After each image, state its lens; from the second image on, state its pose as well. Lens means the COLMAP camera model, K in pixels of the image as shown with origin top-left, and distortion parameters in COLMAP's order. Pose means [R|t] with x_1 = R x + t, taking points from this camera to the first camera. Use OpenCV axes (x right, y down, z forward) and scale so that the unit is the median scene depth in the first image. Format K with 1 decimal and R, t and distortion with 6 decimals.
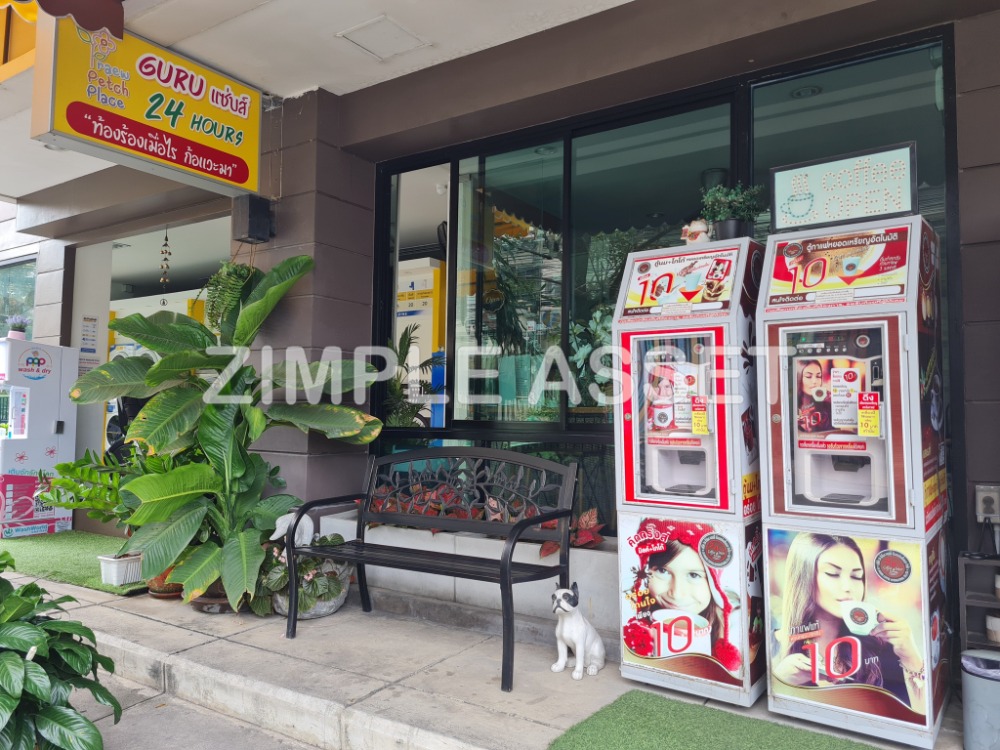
lens RADIAL K [[753.1, 0, 499.1], [0, 753.1, 359.2], [0, 0, 1]] dist [0.074357, -0.070820]
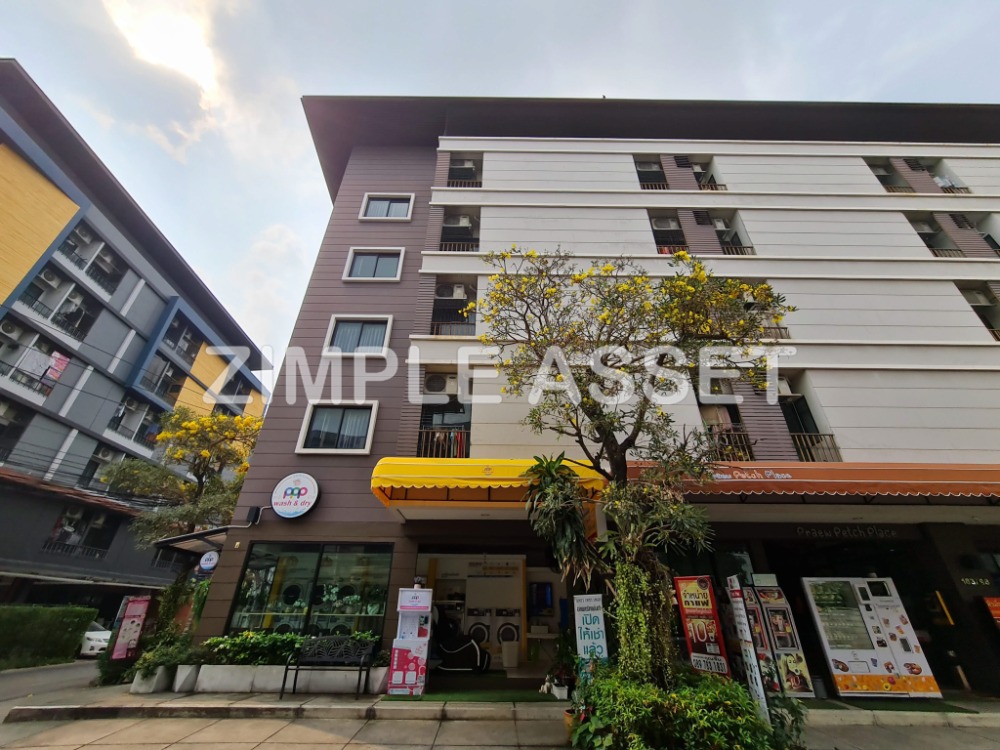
lens RADIAL K [[412.0, 0, 505.2], [0, 412.0, 378.8], [0, 0, 1]] dist [-0.002545, -0.000082]
pose [[0.822492, 0.282748, 0.493519, -3.090856], [-0.038644, 0.893459, -0.447479, -0.122850], [-0.567463, 0.348976, 0.745789, -0.681859]]
